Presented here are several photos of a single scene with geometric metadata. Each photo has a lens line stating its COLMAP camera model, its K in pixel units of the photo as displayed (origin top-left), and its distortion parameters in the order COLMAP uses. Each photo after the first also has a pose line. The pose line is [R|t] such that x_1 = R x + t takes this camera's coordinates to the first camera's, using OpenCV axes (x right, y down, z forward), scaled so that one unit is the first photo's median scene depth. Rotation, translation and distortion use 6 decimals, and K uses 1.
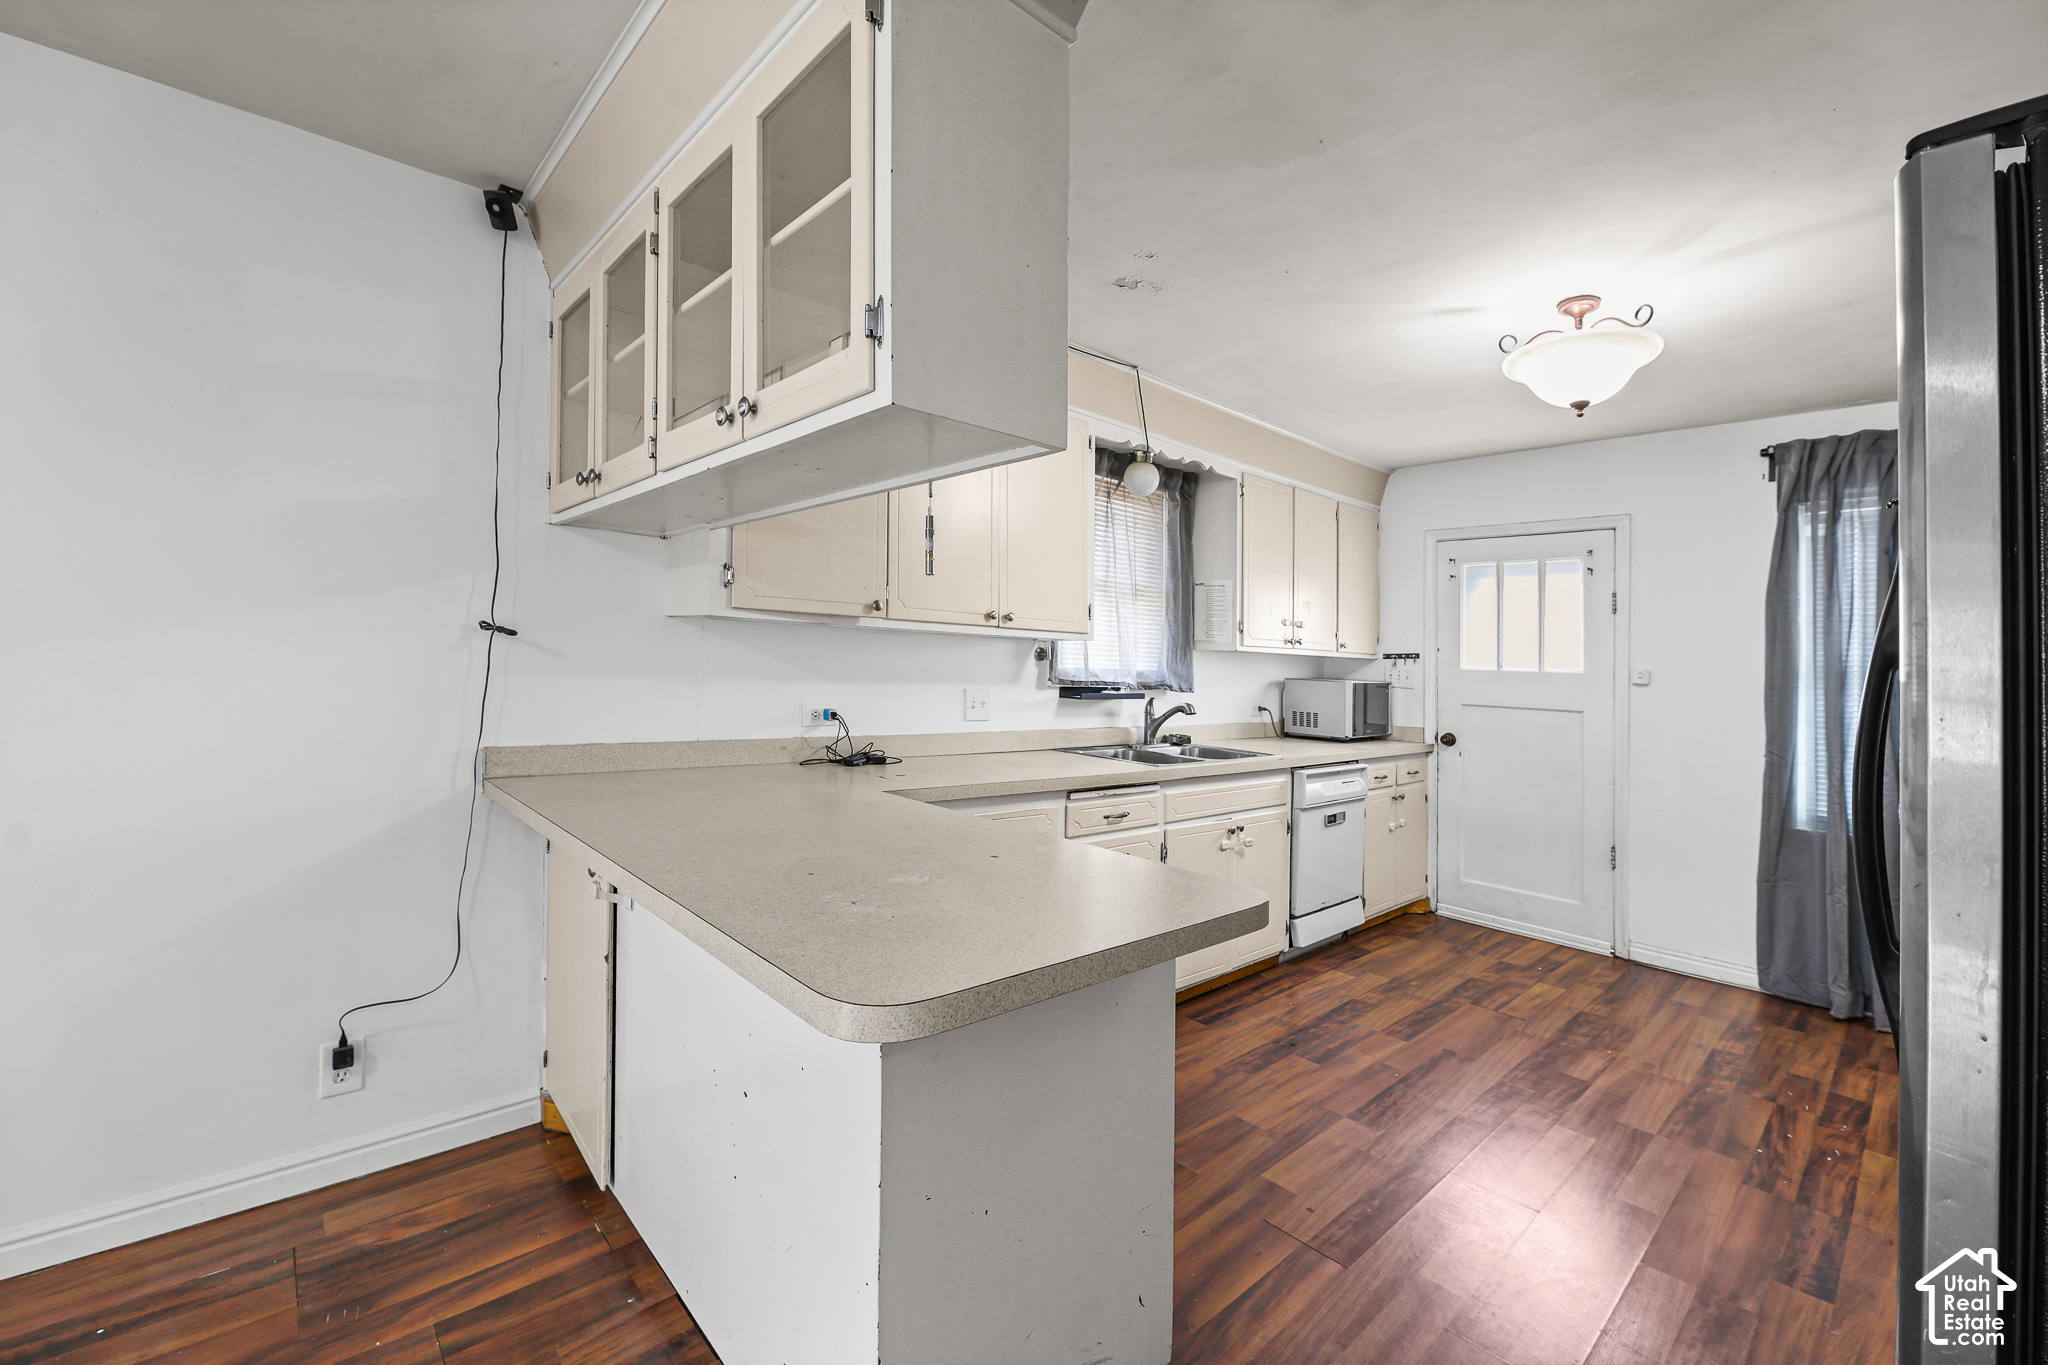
lens RADIAL K [[842.6, 0, 1032.6], [0, 842.6, 624.7], [0, 0, 1]] dist [-0.003819, -0.000340]
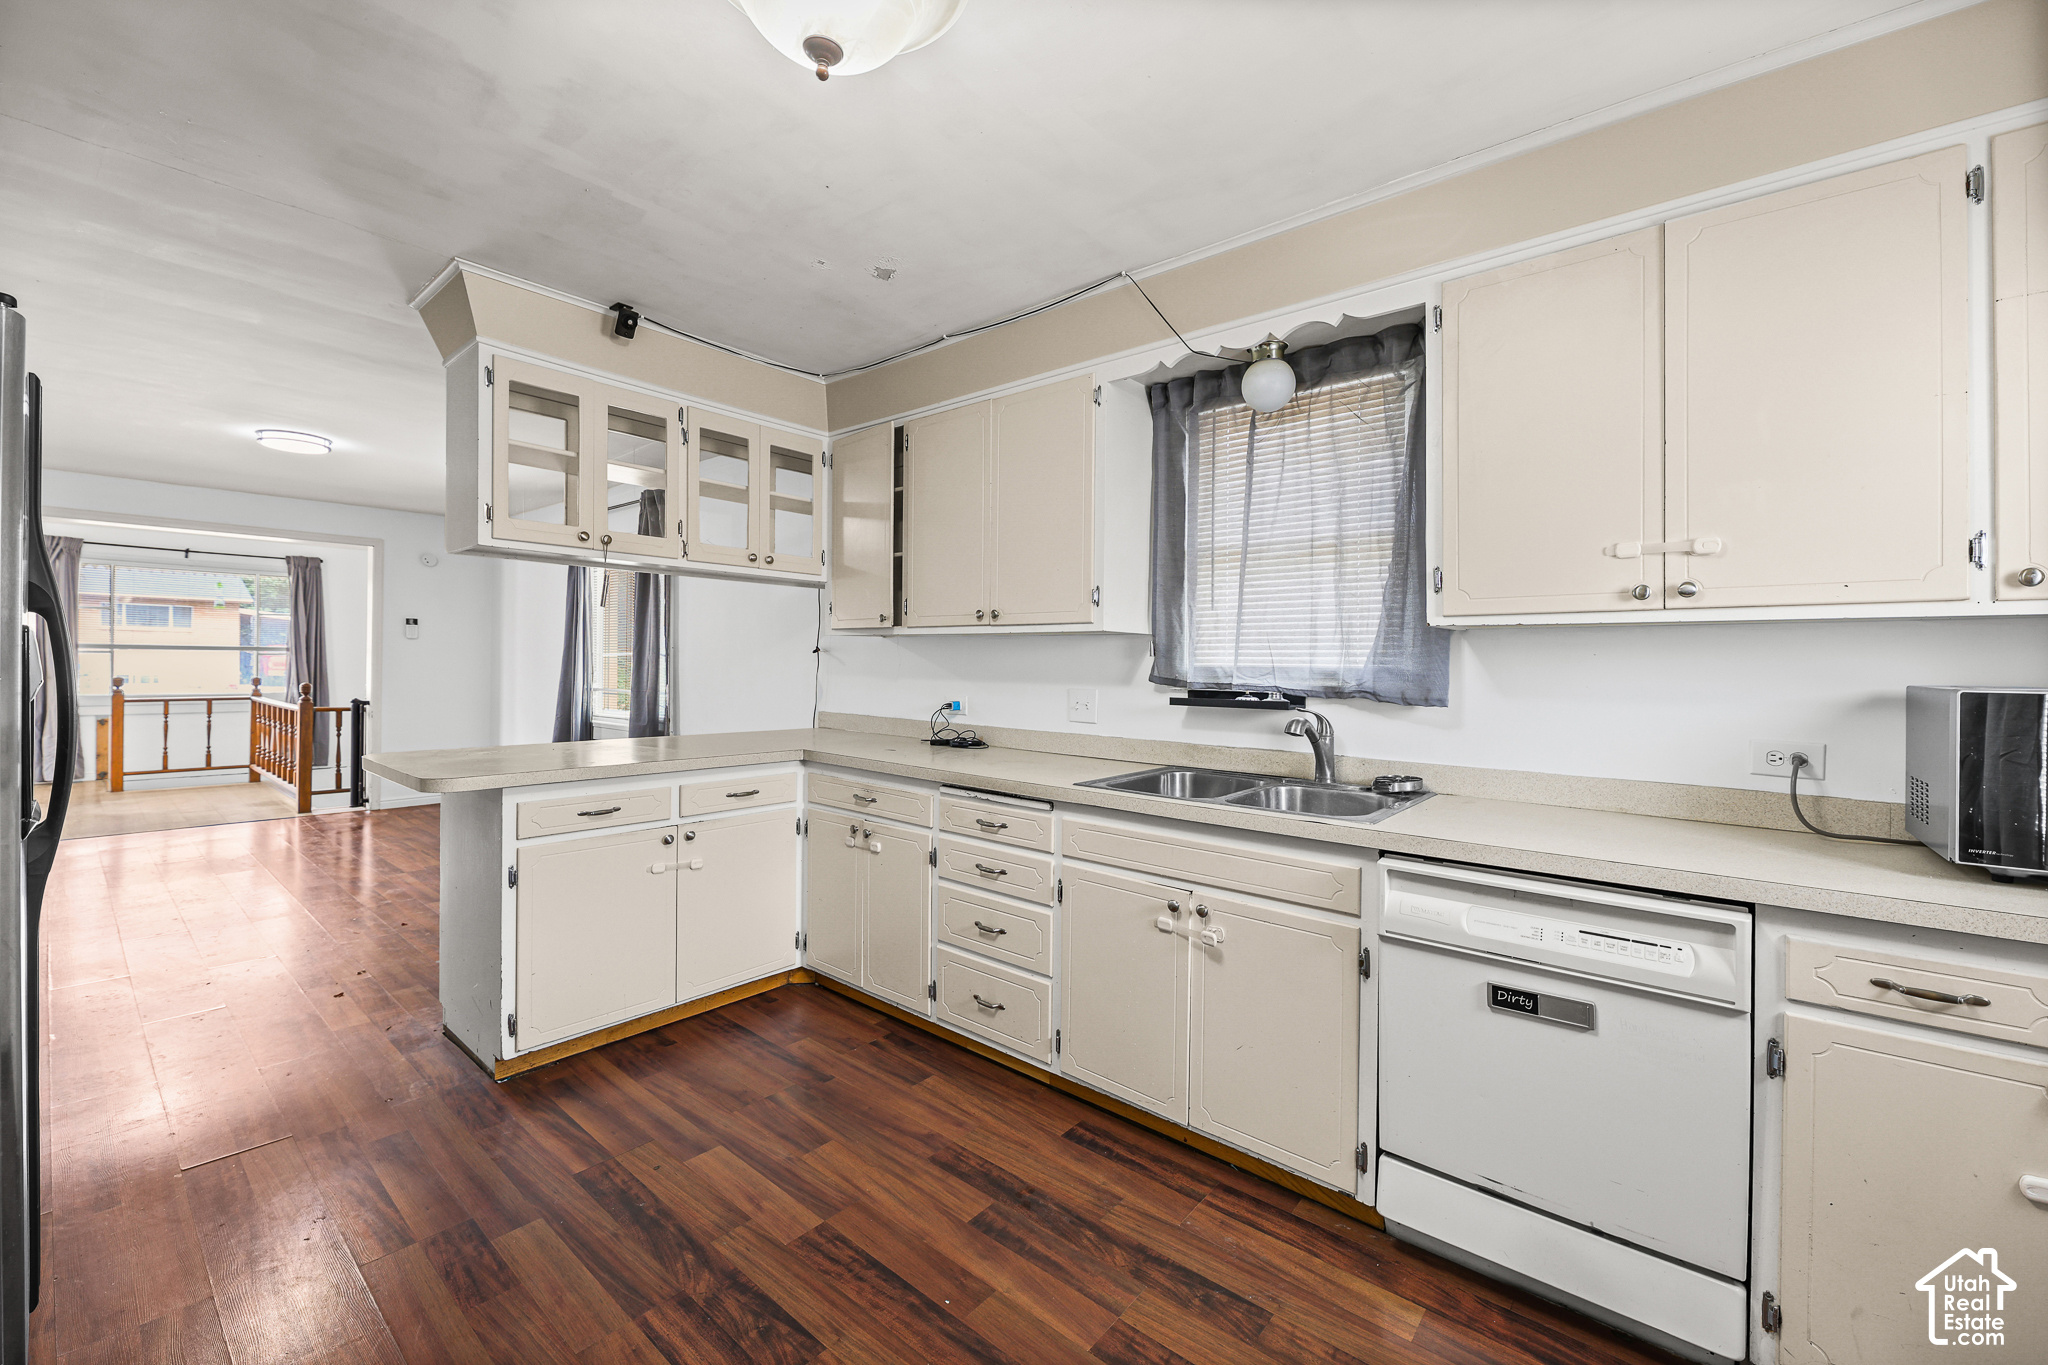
lens RADIAL K [[842.6, 0, 1020.0], [0, 842.6, 652.2], [0, 0, 1]] dist [-0.003819, -0.000340]
pose [[0.123851, -0.045754, -0.991245, 0.922318], [0.036842, 0.998460, -0.041484, 0.075024], [0.991617, -0.031381, 0.125346, 0.850106]]
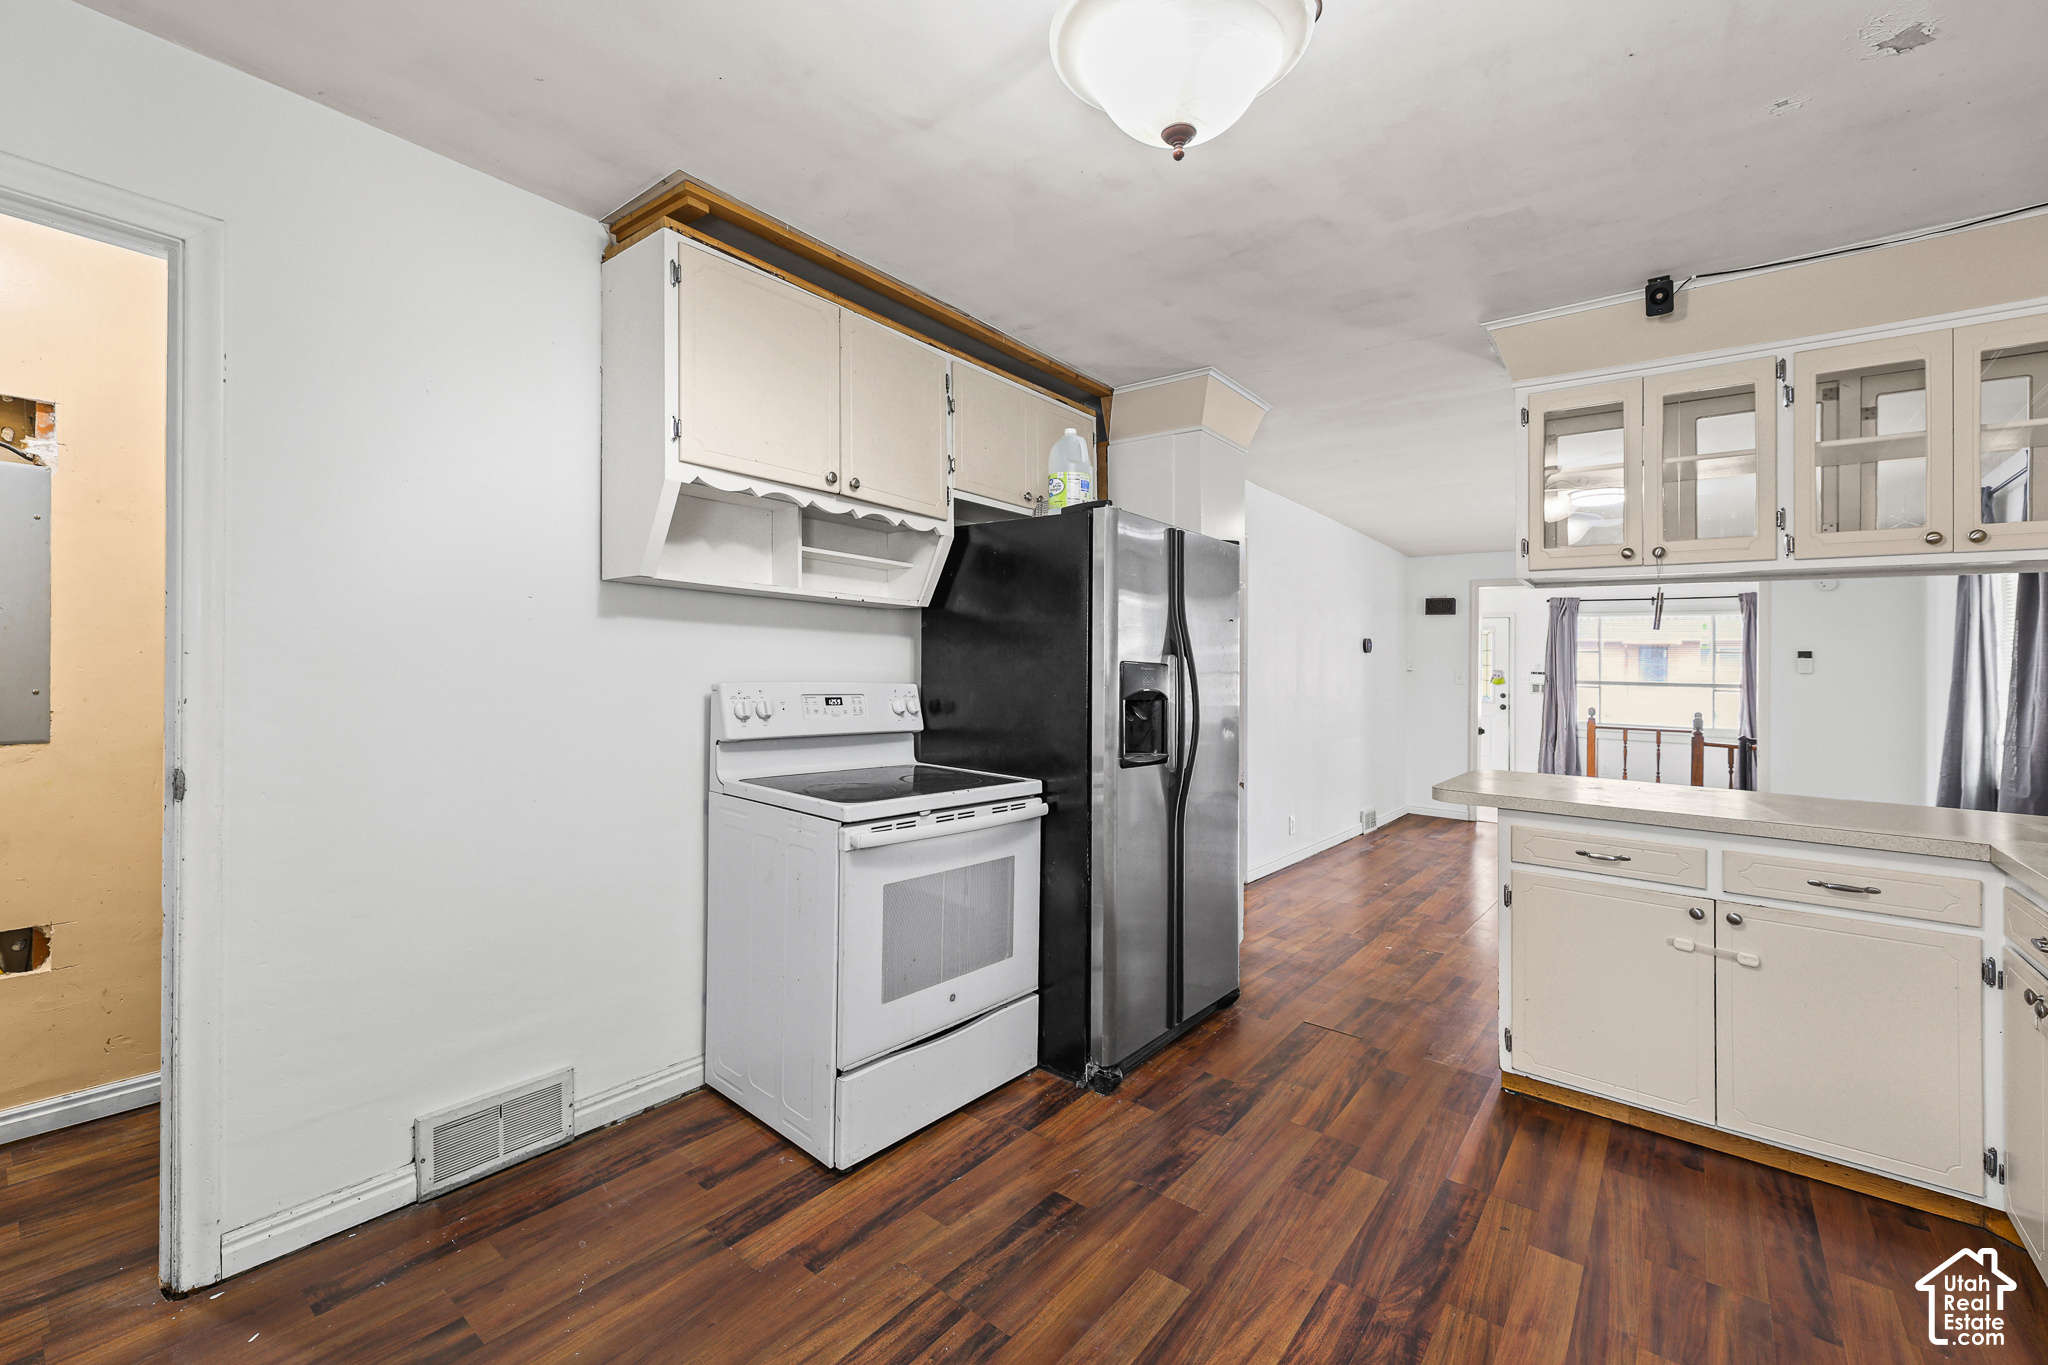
lens RADIAL K [[842.6, 0, 1010.8], [0, 842.6, 682.0], [0, 0, 1]] dist [-0.003819, -0.000340]
pose [[-0.988879, -0.060203, -0.135991, 0.679879], [-0.055714, 0.997776, -0.036579, 0.083607], [0.137891, -0.028596, -0.990035, 1.210679]]
